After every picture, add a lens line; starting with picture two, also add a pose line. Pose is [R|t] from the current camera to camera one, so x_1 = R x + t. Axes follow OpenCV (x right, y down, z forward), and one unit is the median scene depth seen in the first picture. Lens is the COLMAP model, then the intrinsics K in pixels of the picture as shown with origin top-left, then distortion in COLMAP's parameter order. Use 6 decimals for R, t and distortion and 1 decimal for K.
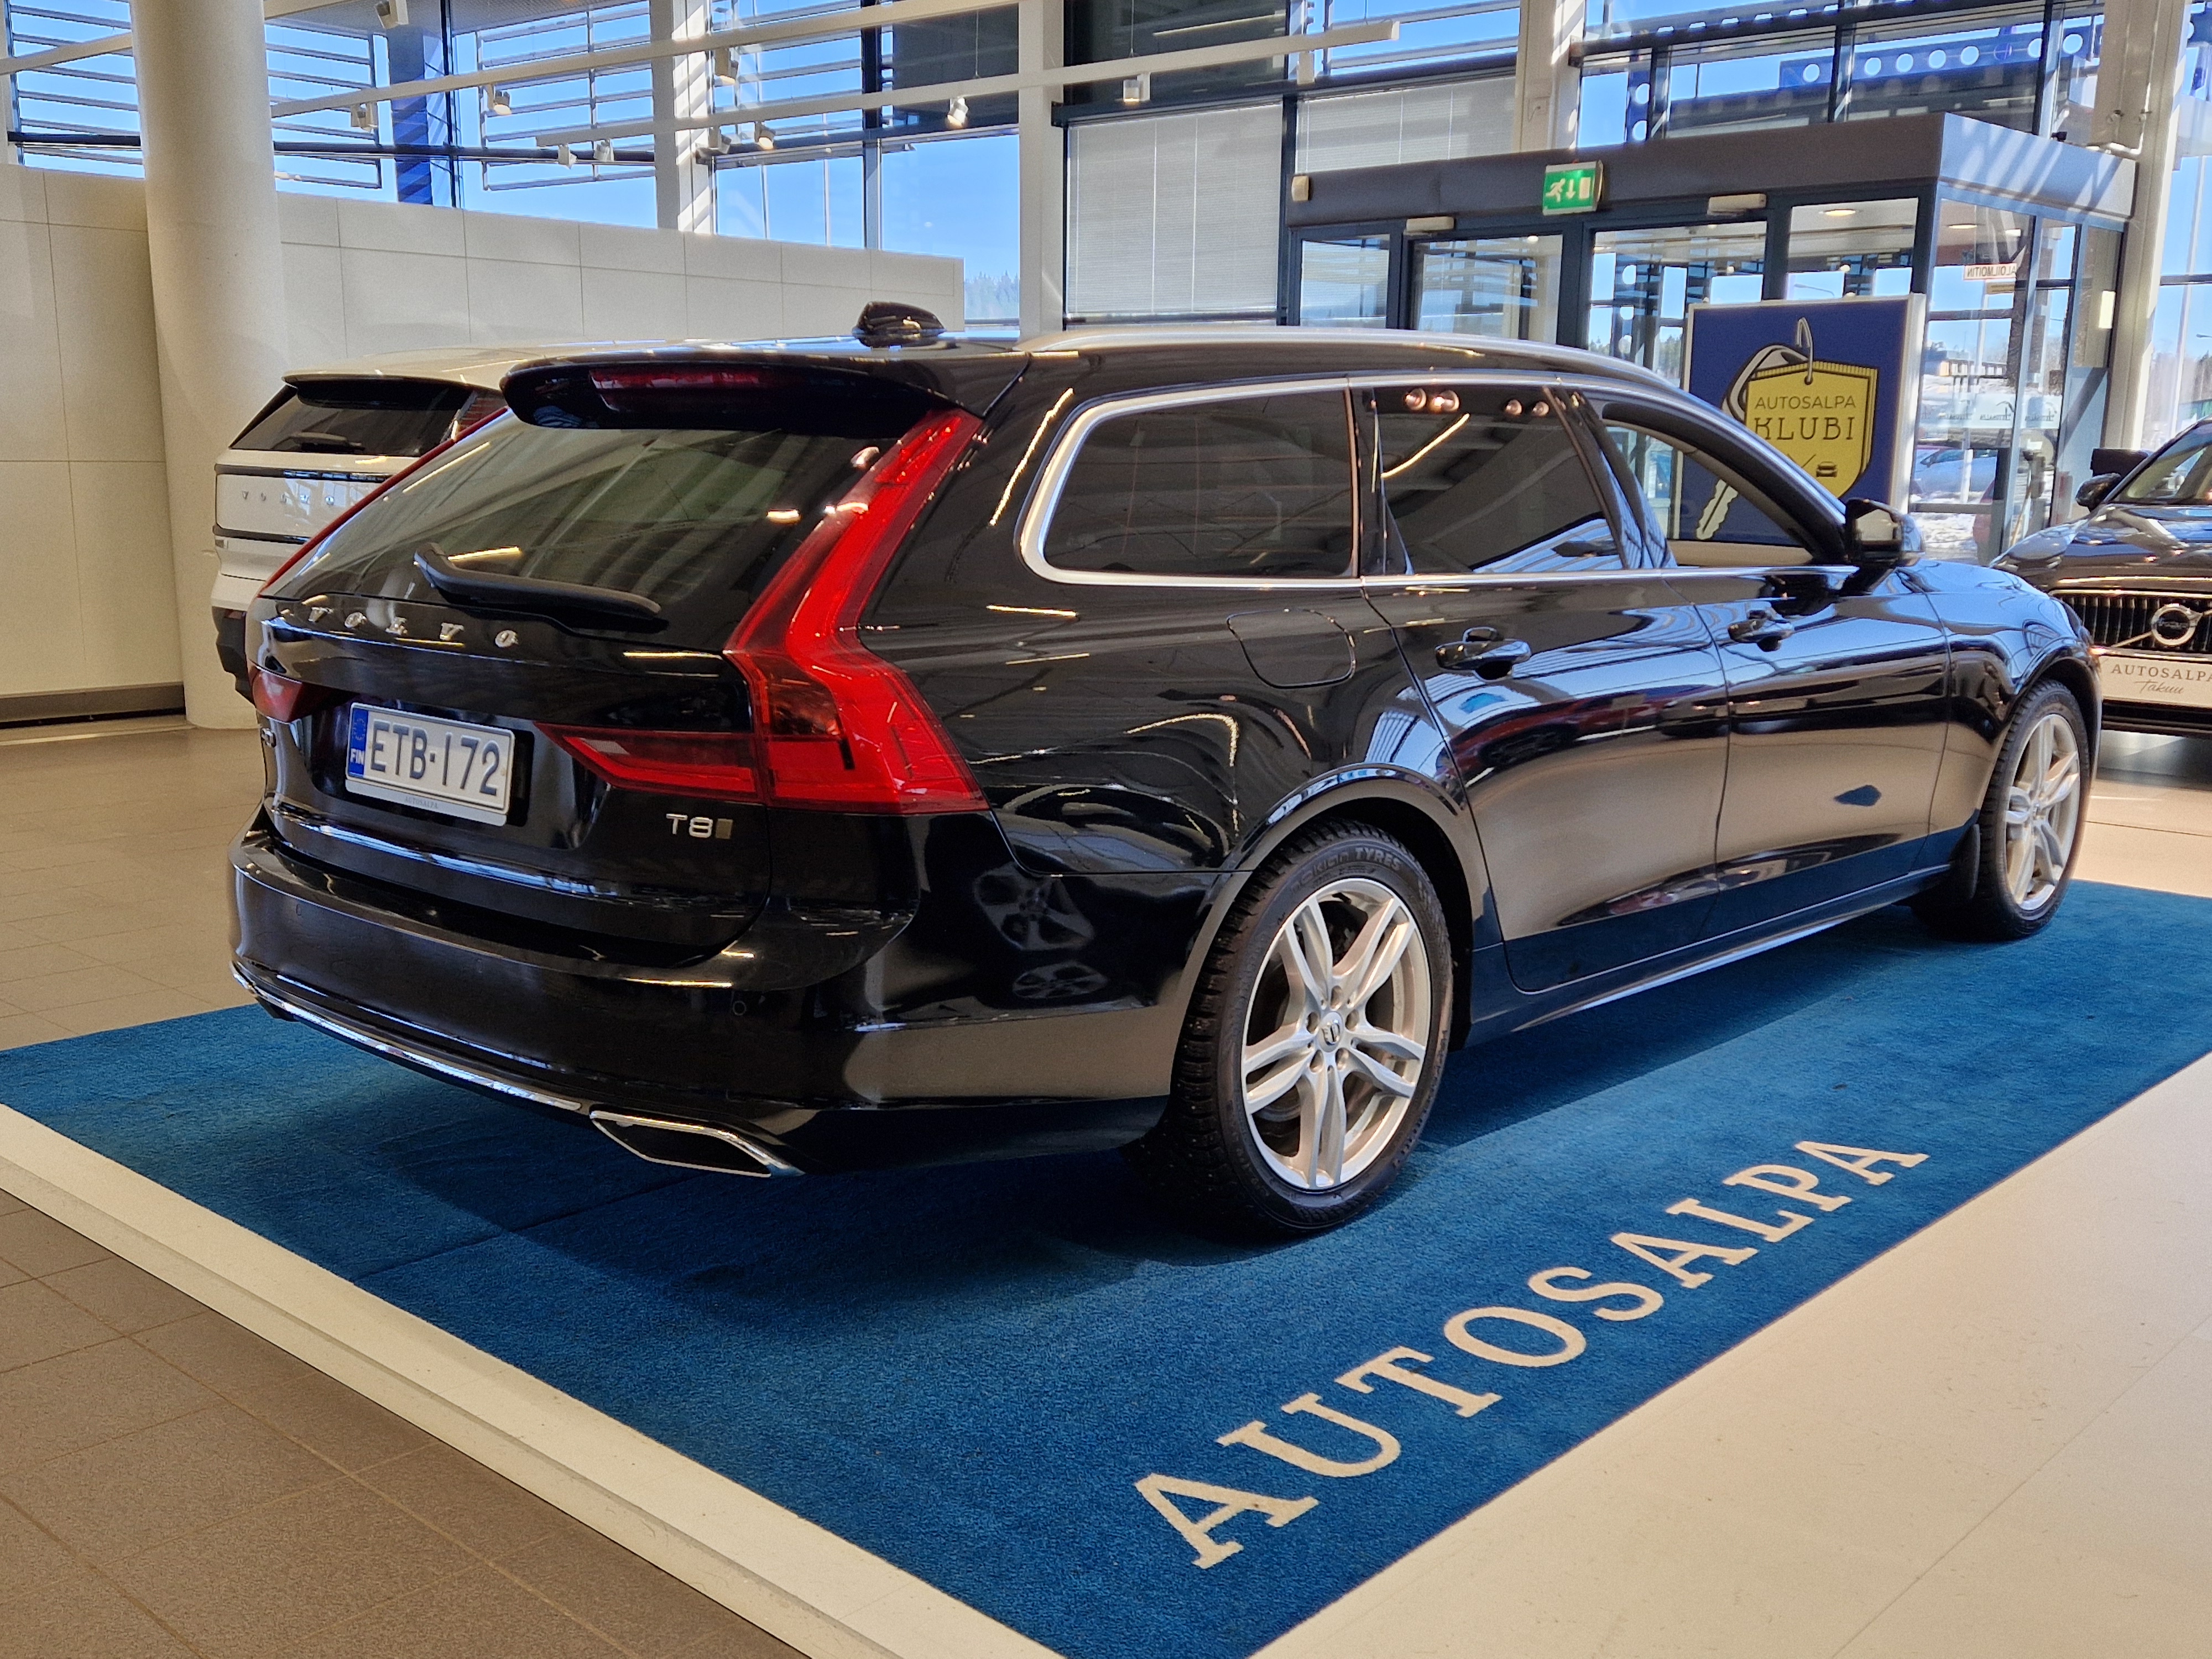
lens RADIAL K [[2112.2, 0, 1106.0], [0, 2112.2, 829.5], [0, 0, 1]] dist [0.091230, -0.005896]
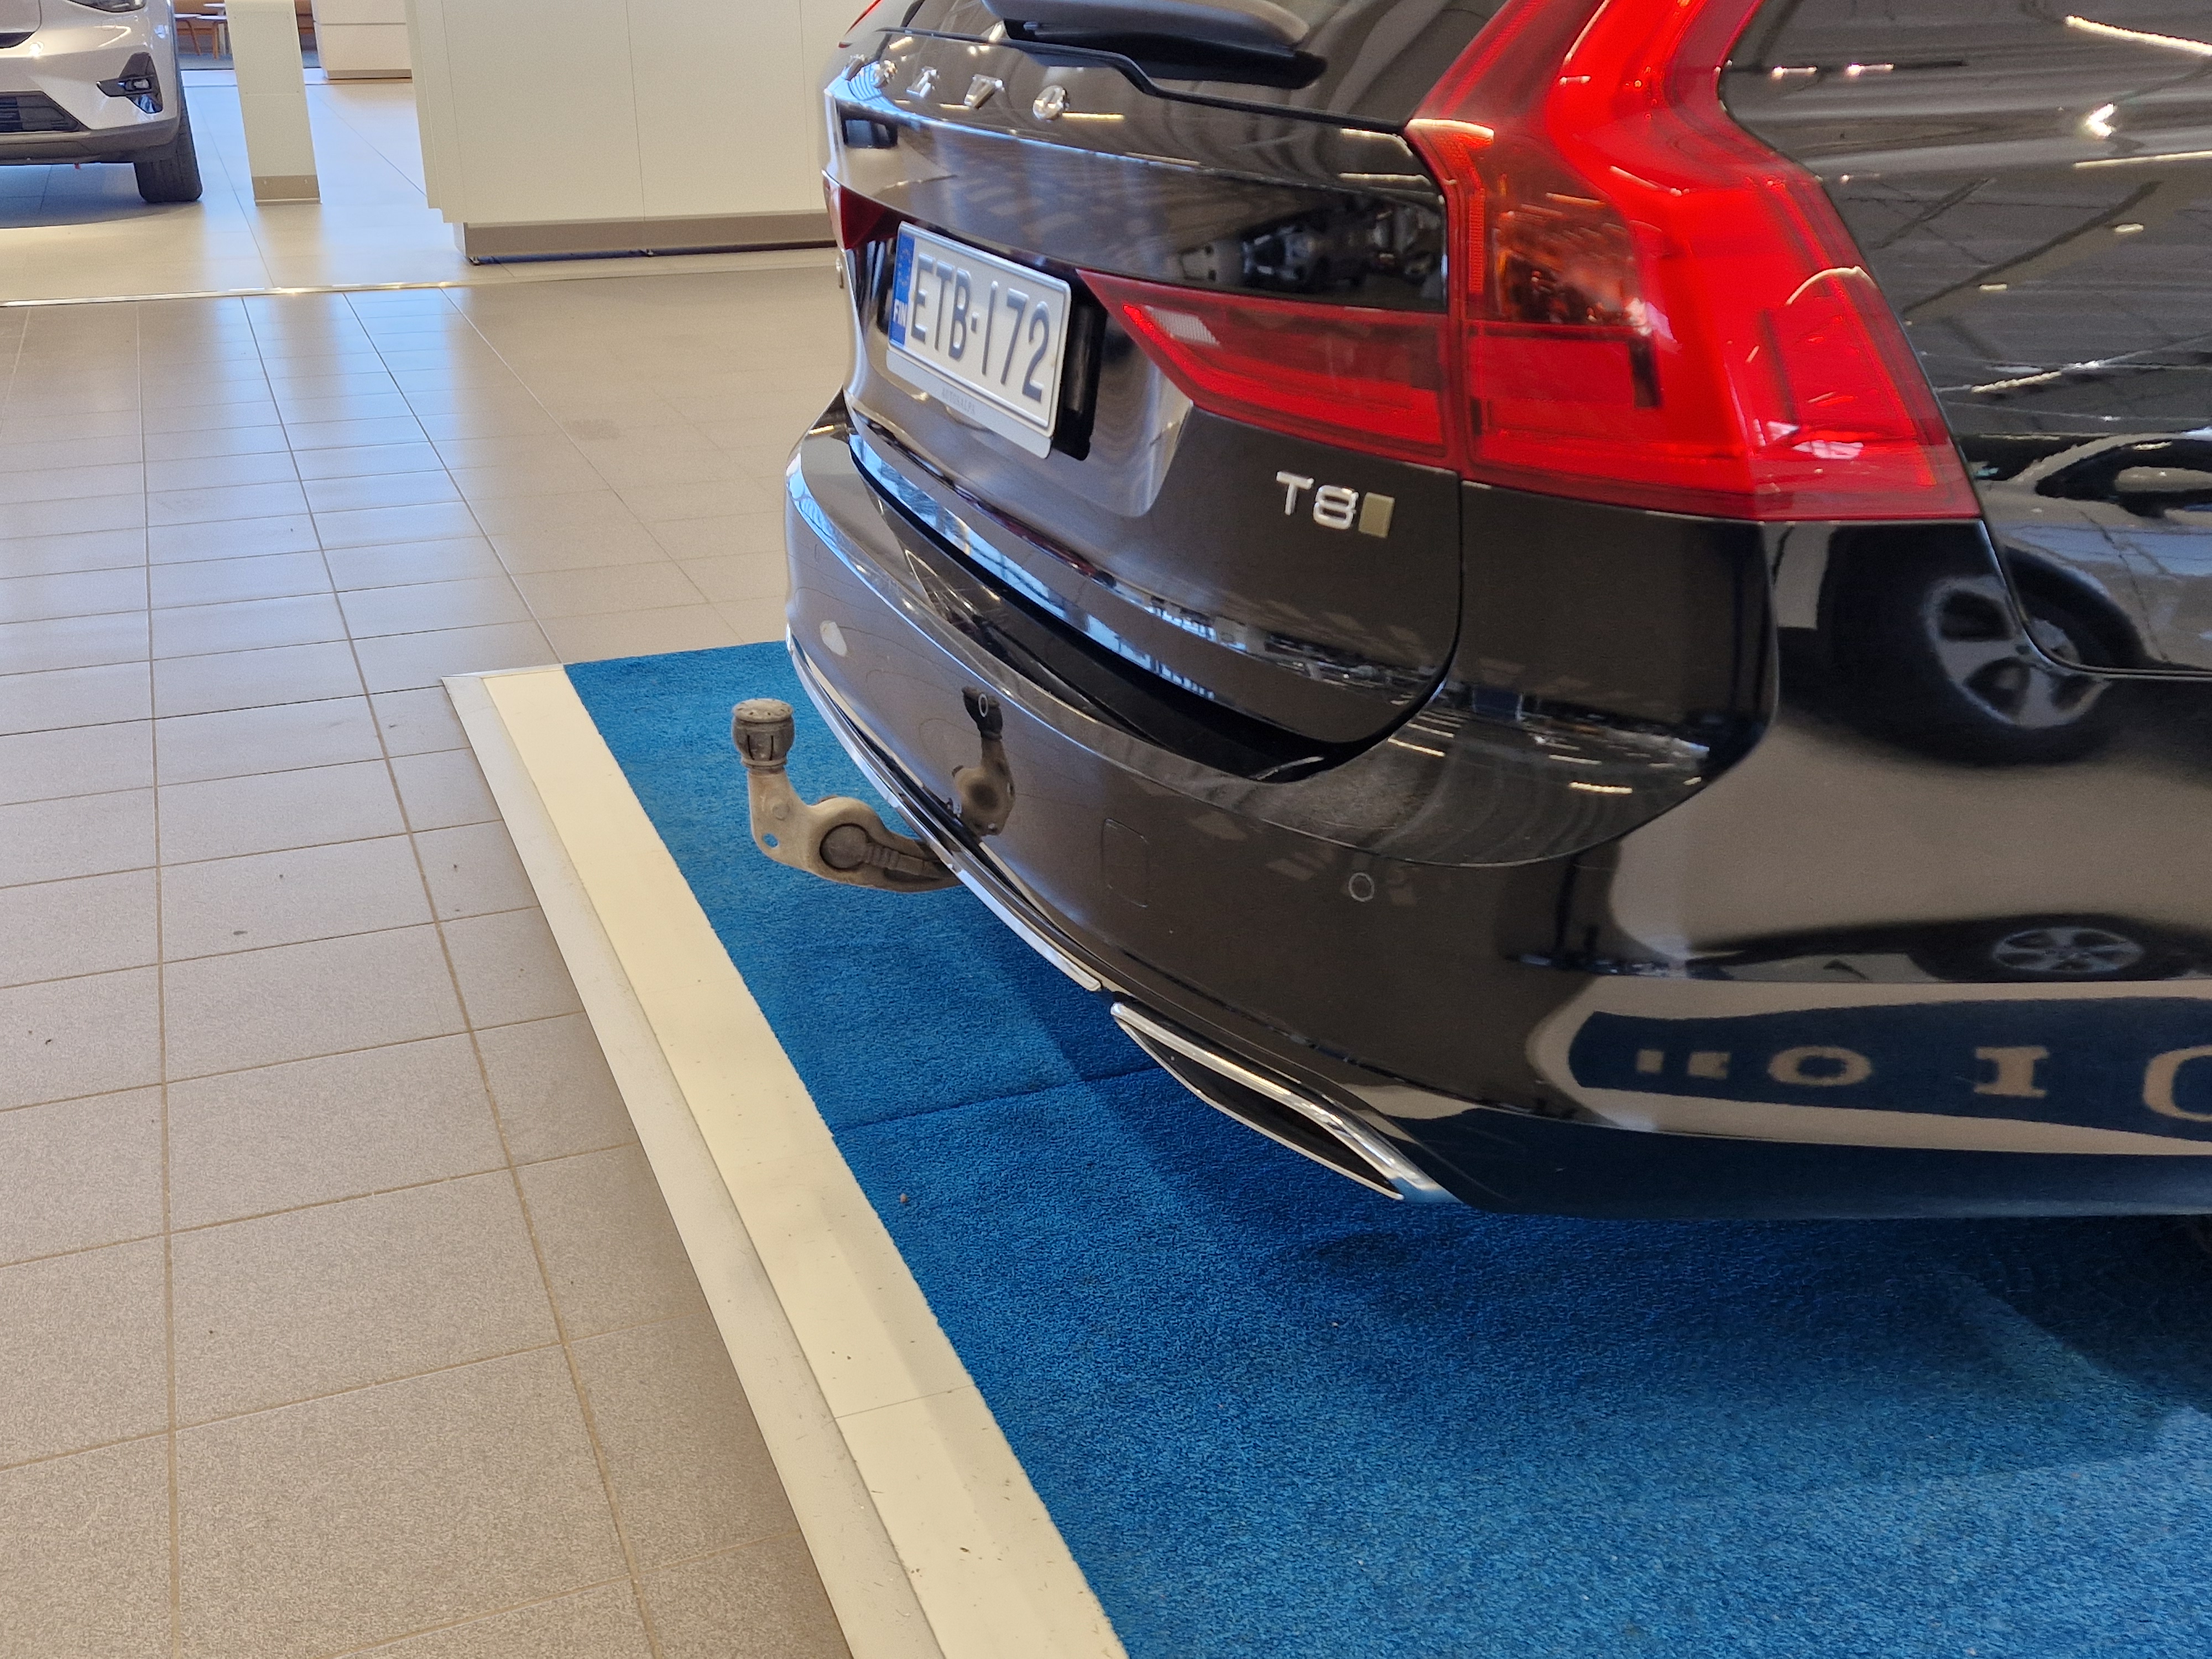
lens RADIAL K [[2112.2, 0, 1106.0], [0, 2112.2, 829.5], [0, 0, 1]] dist [0.091230, -0.005896]
pose [[0.902714, 0.149802, -0.403319, -0.026247], [-0.061258, 0.972628, 0.224148, -0.032829], [0.425857, -0.177635, 0.887182, 0.484986]]
